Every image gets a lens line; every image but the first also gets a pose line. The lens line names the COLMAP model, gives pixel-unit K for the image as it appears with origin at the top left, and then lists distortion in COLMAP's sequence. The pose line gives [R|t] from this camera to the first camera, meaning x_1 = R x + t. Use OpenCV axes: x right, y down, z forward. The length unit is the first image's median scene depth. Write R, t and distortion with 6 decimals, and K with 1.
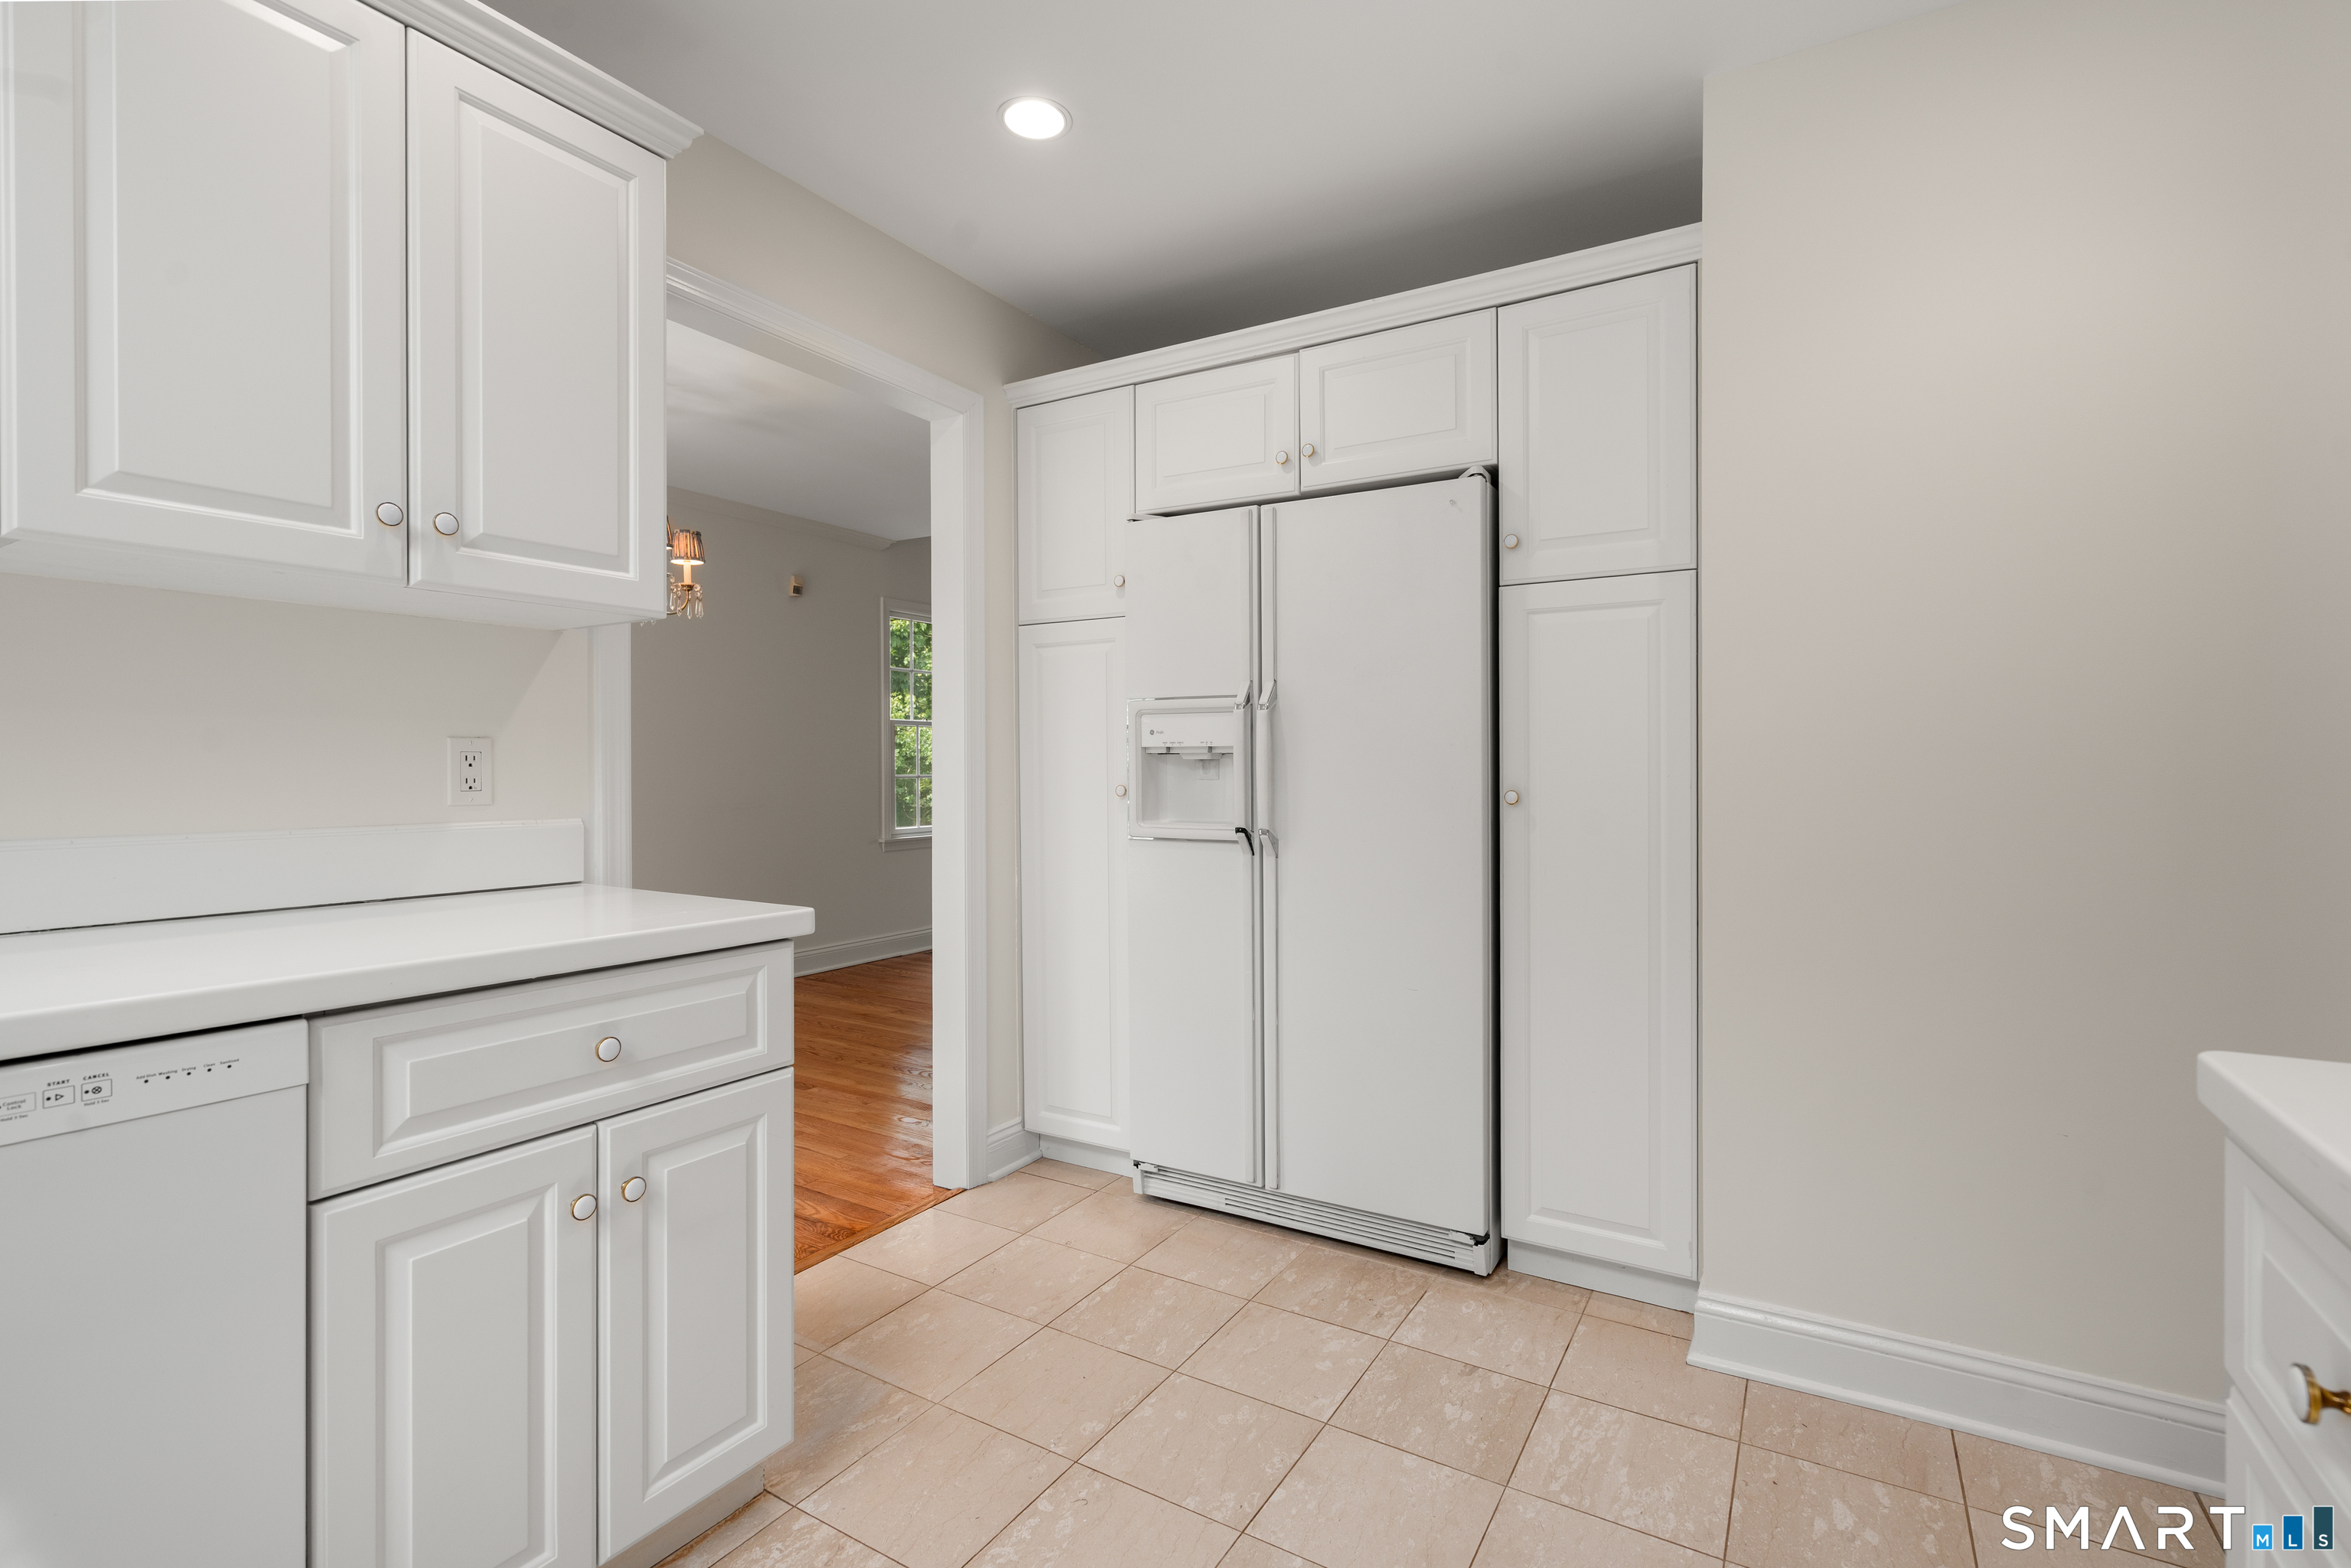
lens RADIAL K [[1070.8, 0, 1171.2], [0, 1070.8, 770.0], [0, 0, 1]] dist [-0.003019, 0.000404]
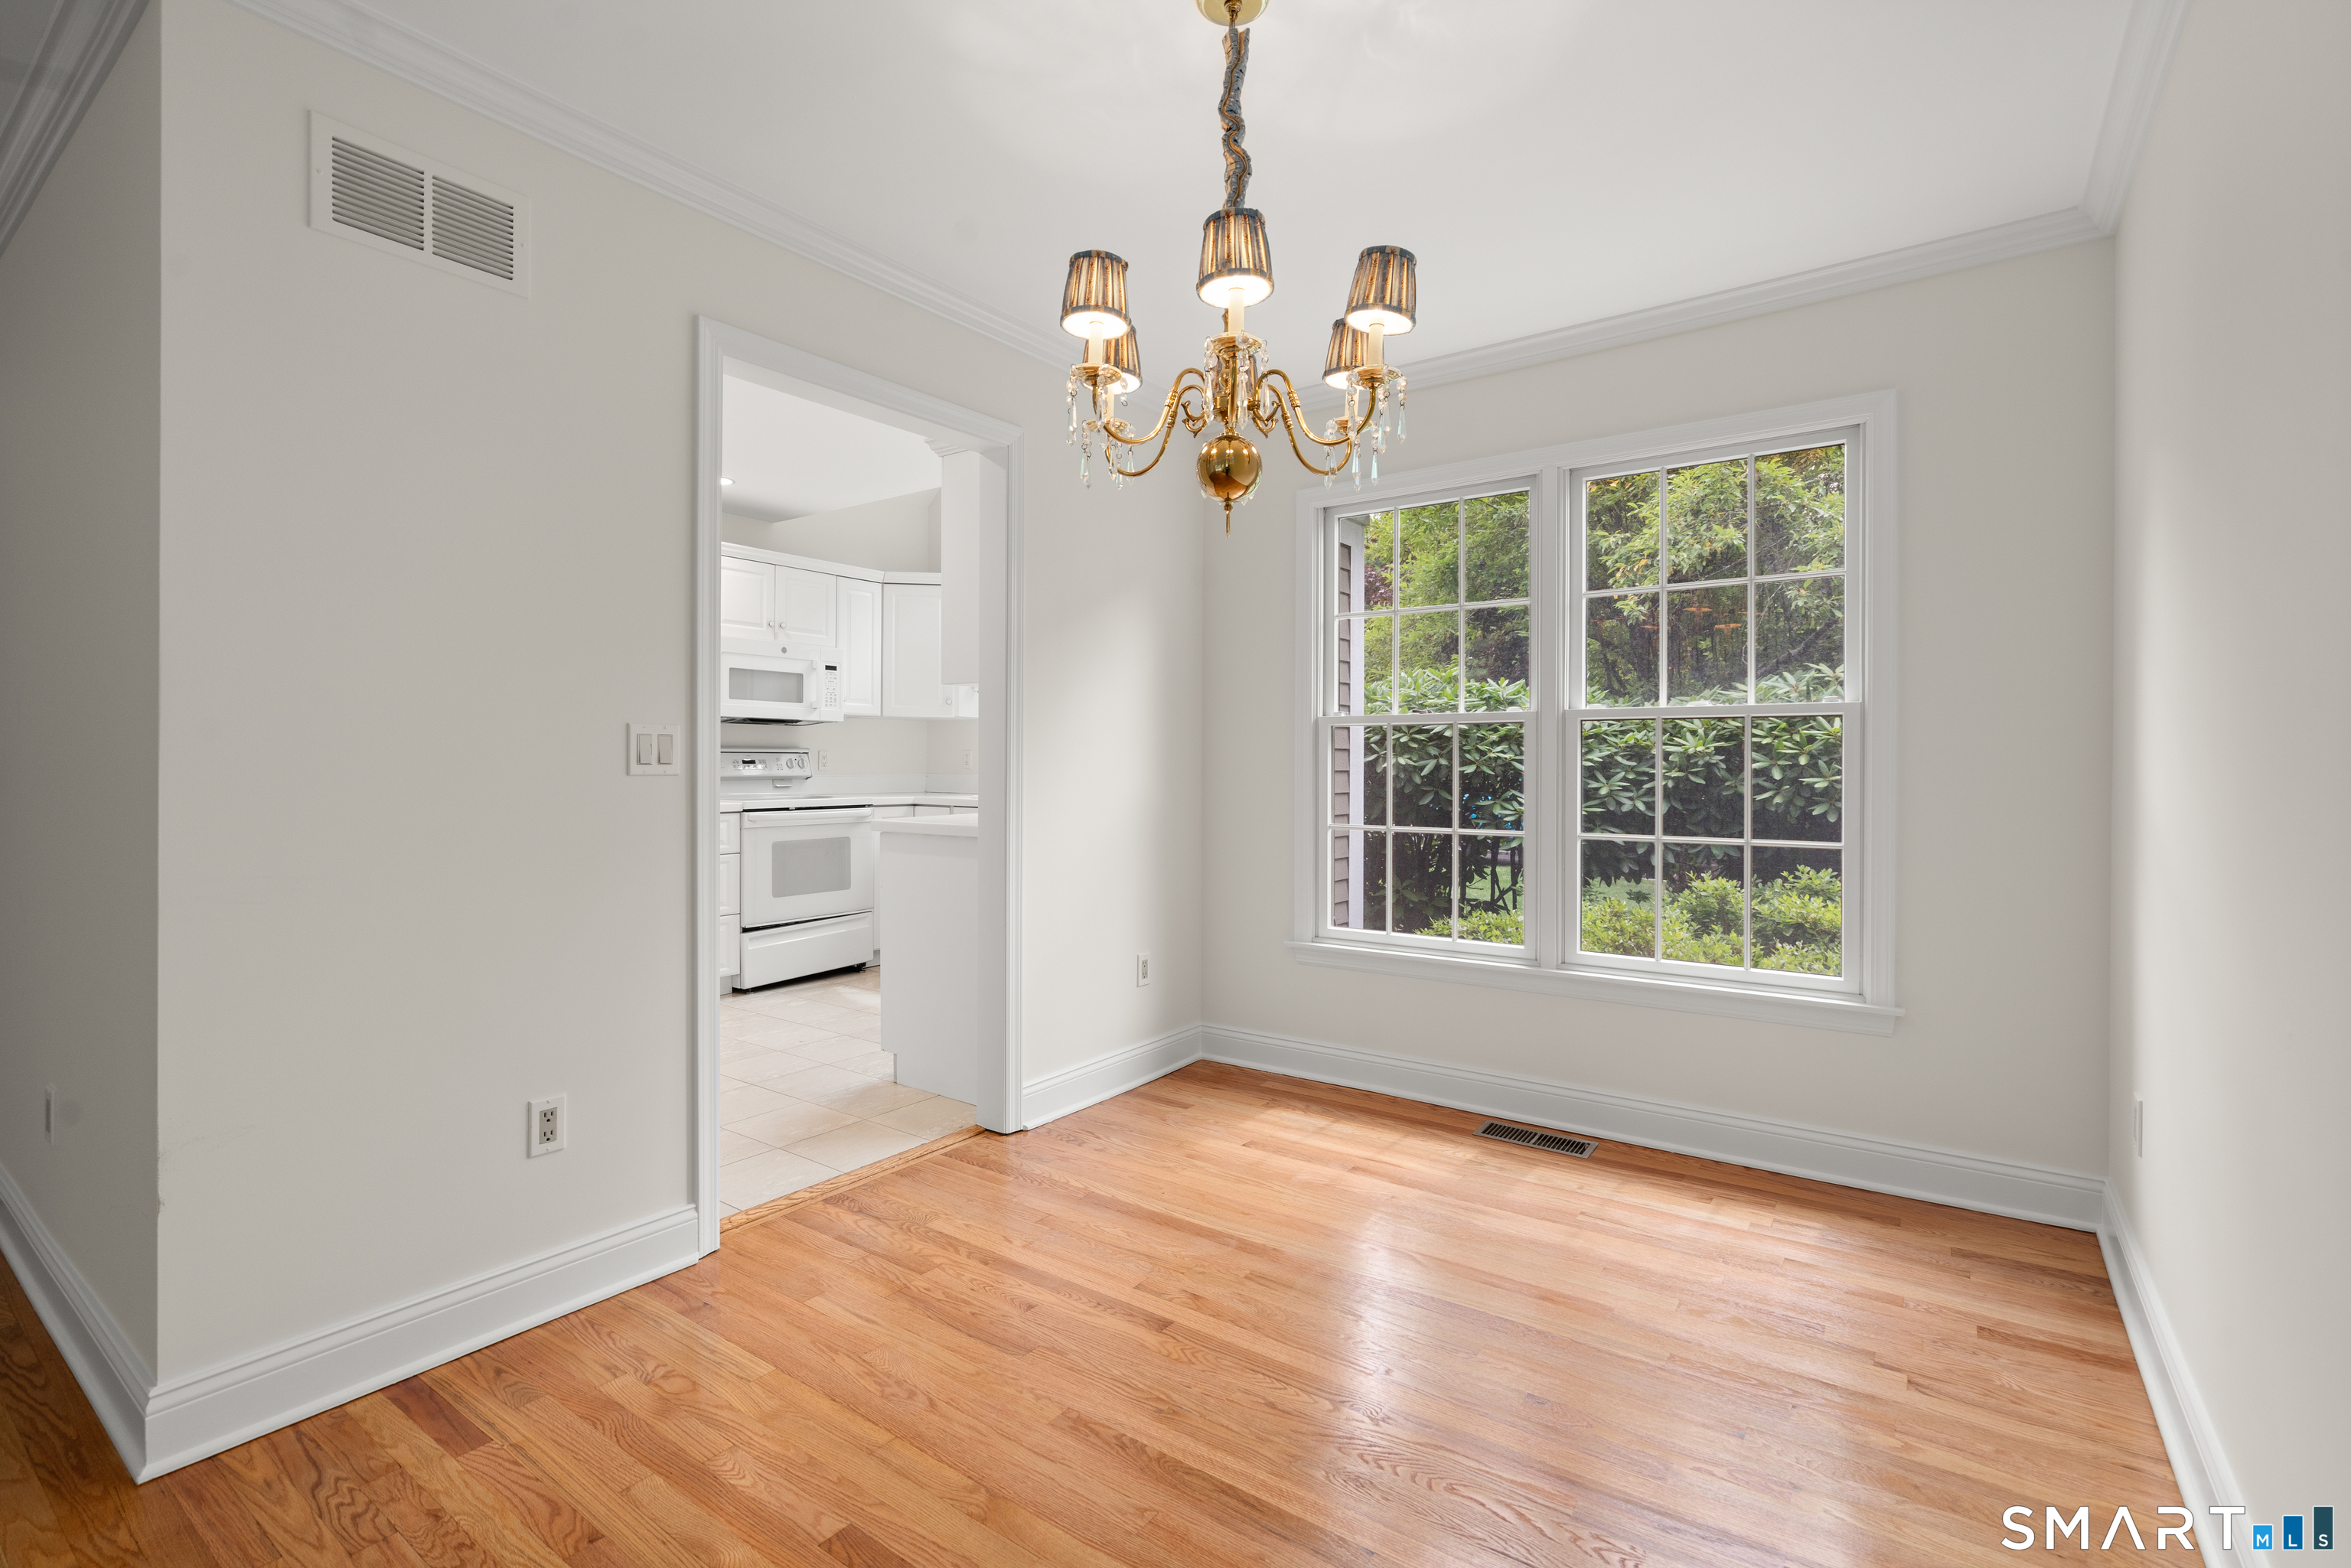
lens RADIAL K [[1067.2, 0, 1177.2], [0, 1067.2, 770.6], [0, 0, 1]] dist [-0.001792, 0.000239]
pose [[-0.997302, -0.002069, 0.073381, -1.305791], [-0.001109, 0.999913, 0.013111, -0.007380], [-0.073402, 0.012994, -0.997218, 3.661188]]
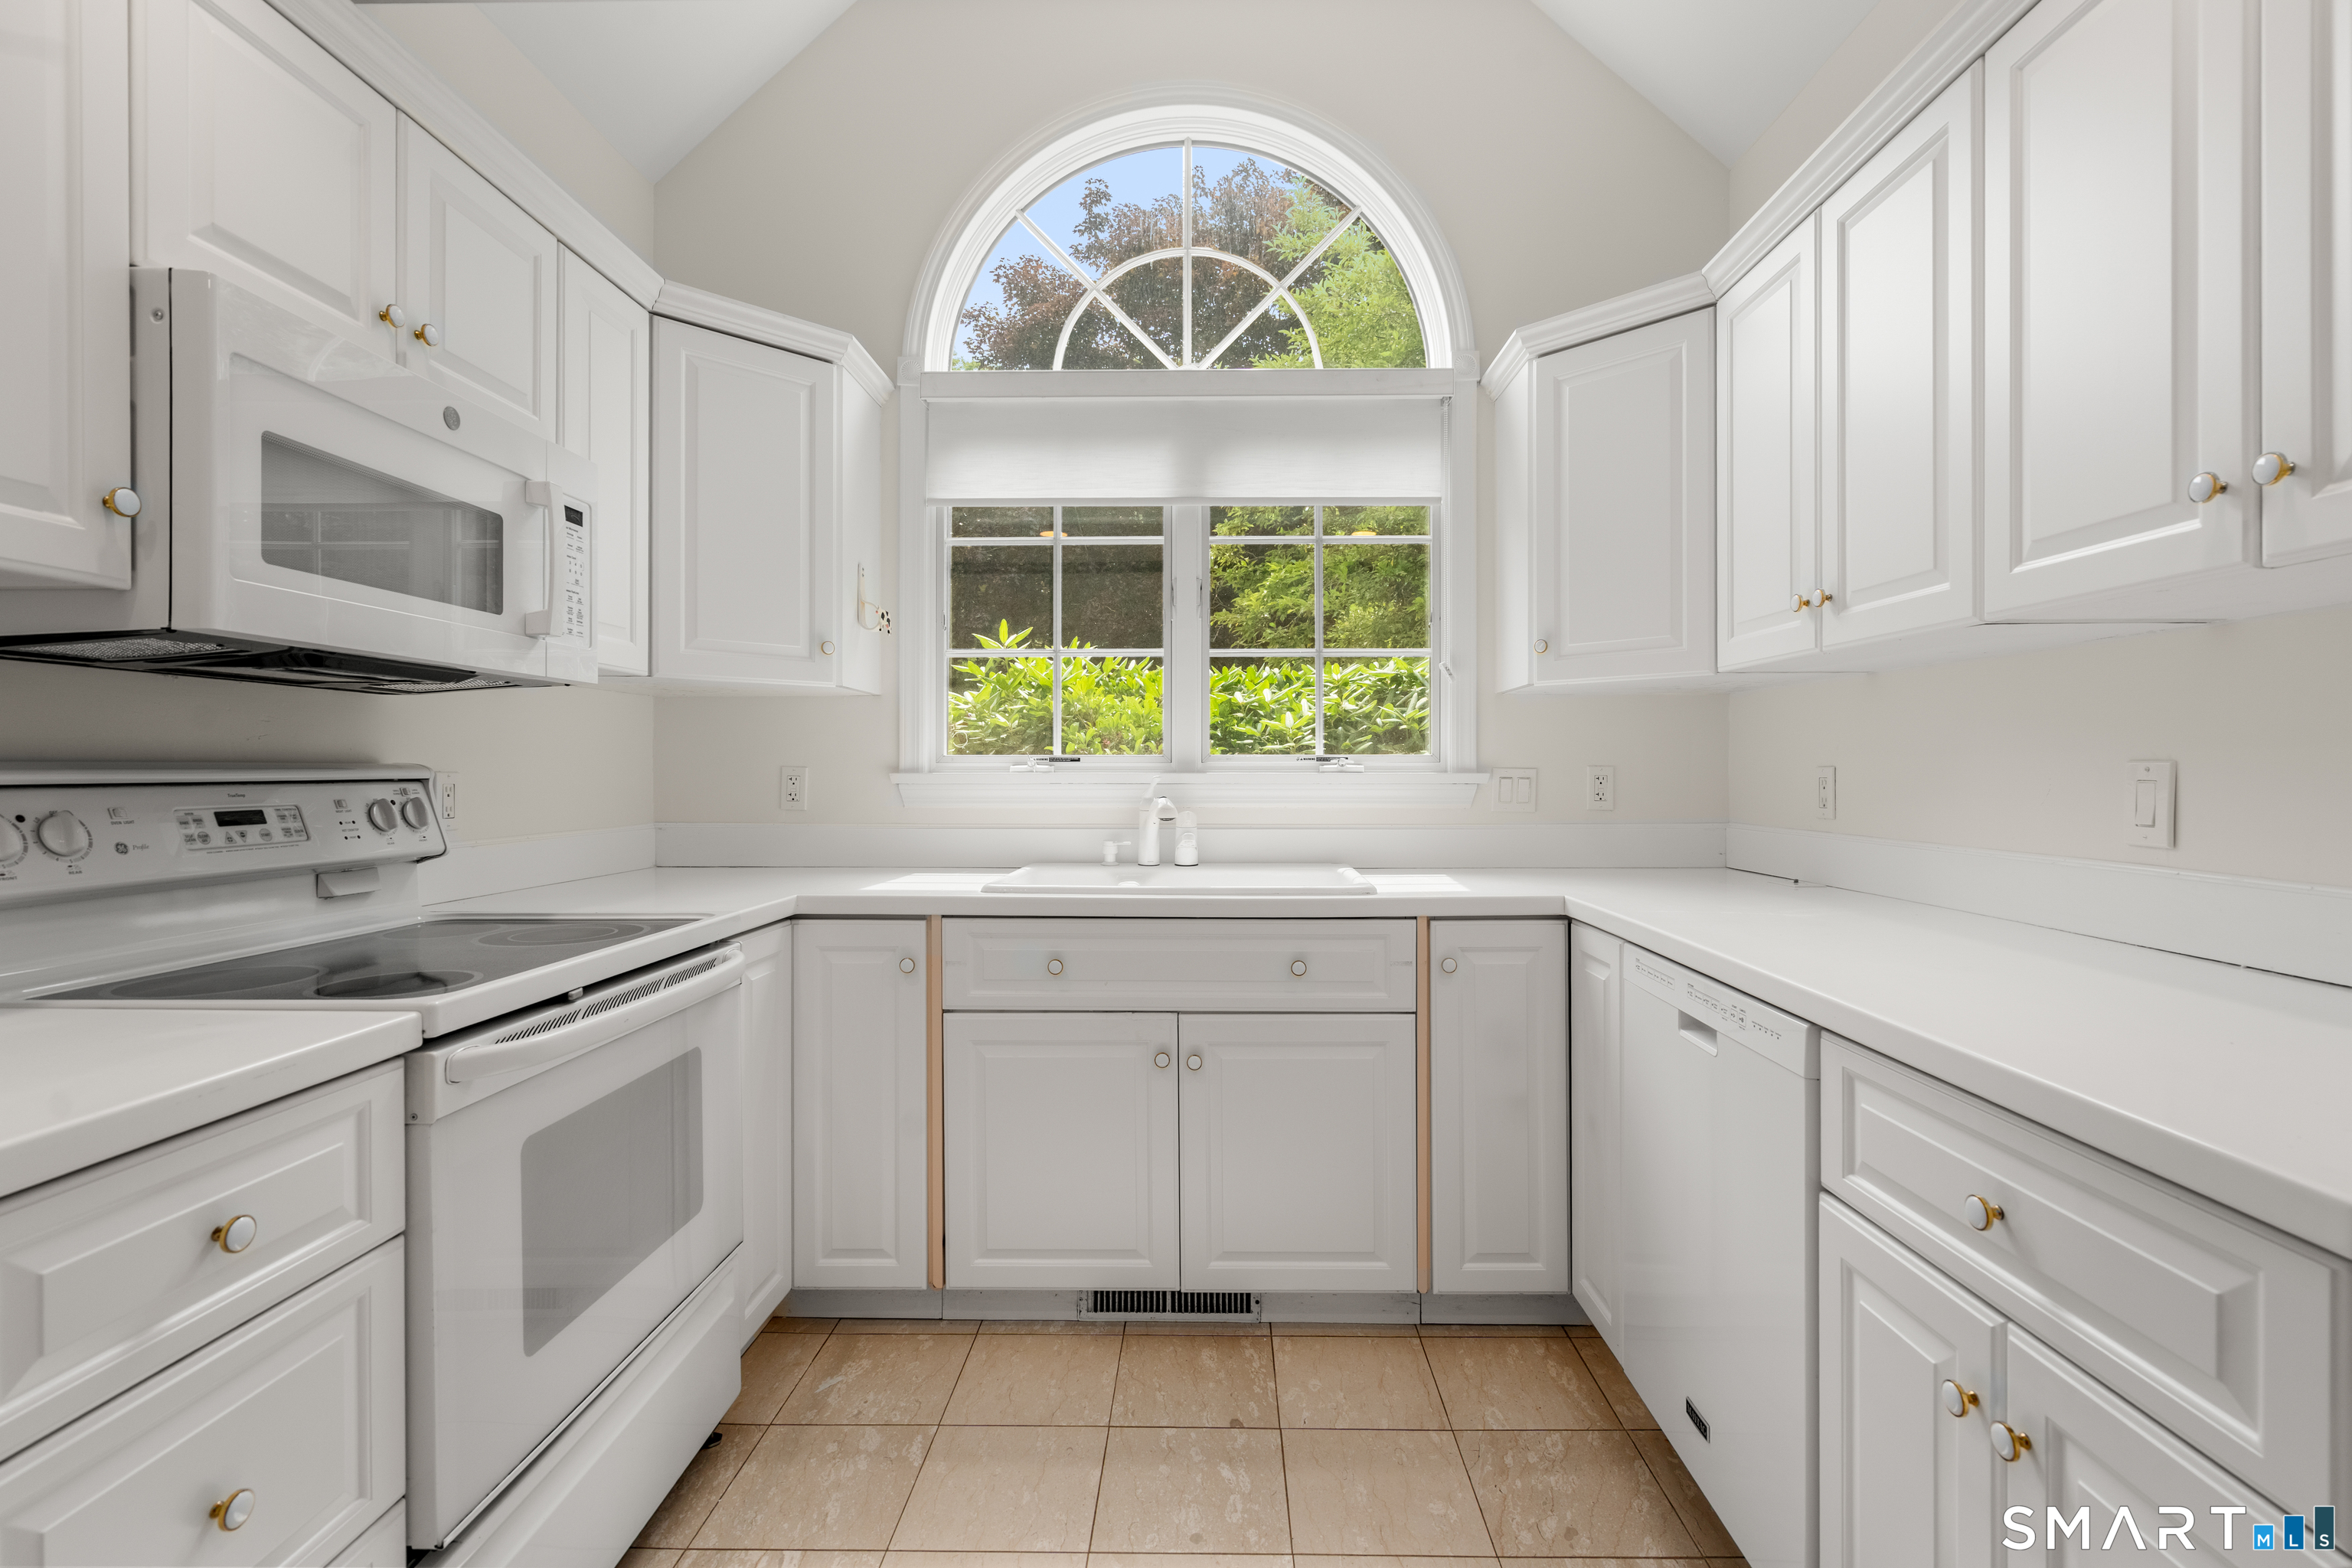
lens RADIAL K [[1074.3, 0, 1196.4], [0, 1074.3, 774.8], [0, 0, 1]] dist [-0.003271, 0.000216]
pose [[-0.860352, 0.006204, -0.509662, 0.281018], [0.000535, 0.999936, 0.011269, -0.041055], [0.509699, 0.009423, -0.860301, 1.266923]]
